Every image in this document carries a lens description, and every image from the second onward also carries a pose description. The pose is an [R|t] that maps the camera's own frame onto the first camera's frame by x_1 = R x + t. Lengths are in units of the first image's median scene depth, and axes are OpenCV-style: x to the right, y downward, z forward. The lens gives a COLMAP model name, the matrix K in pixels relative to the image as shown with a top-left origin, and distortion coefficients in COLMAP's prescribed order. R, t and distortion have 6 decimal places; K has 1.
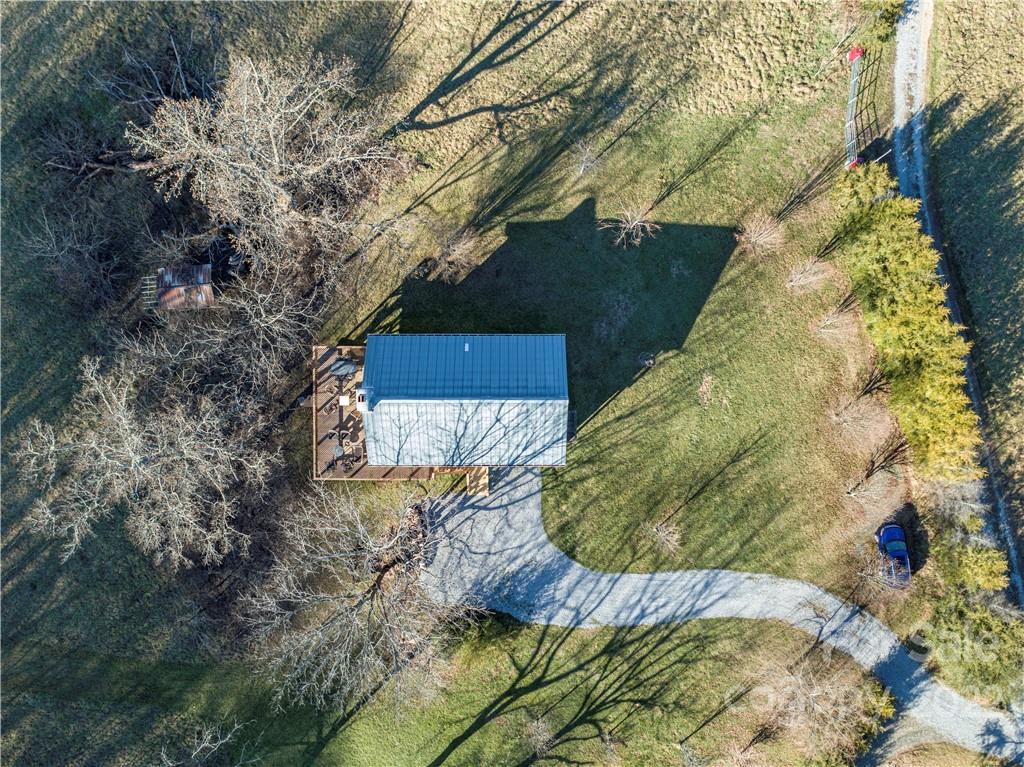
lens RADIAL K [[715.9, 0, 508.3], [0, 715.9, 380.4], [0, 0, 1]] dist [-0.019920, 0.006103]
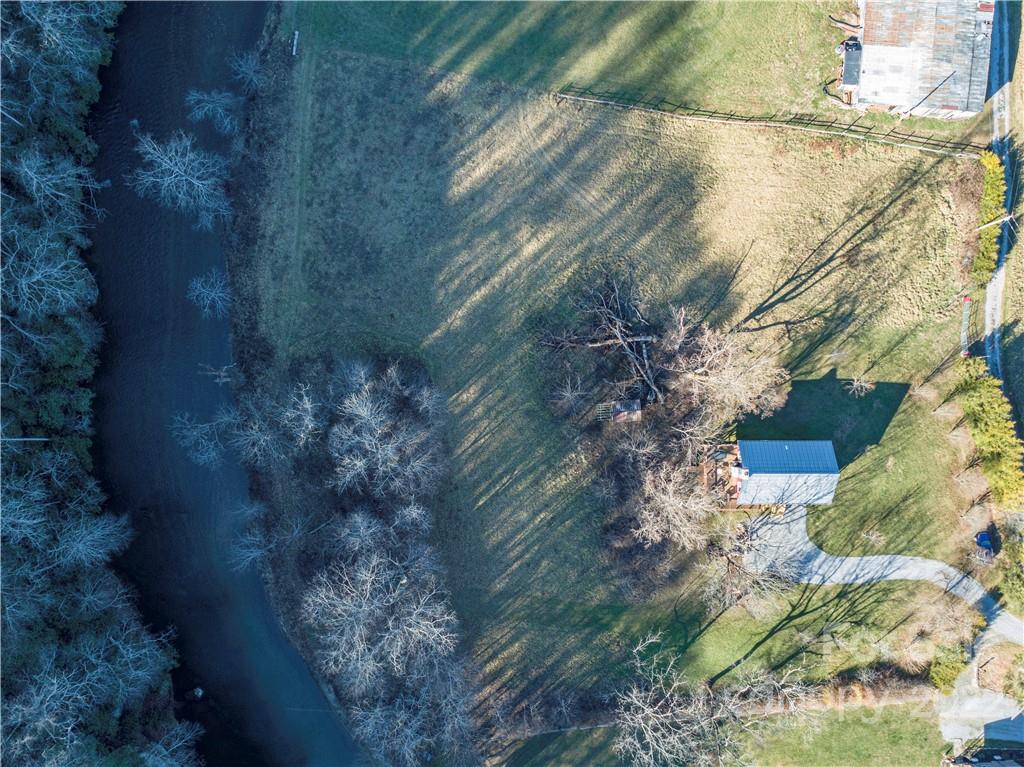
lens RADIAL K [[715.9, 0, 516.7], [0, 715.9, 383.5], [0, 0, 1]] dist [-0.019920, 0.006103]
pose [[0.999960, 0.004267, 0.007889, -0.785276], [-0.004226, 0.999977, -0.005284, -0.199032], [-0.007912, 0.005251, 0.999955, -0.983606]]
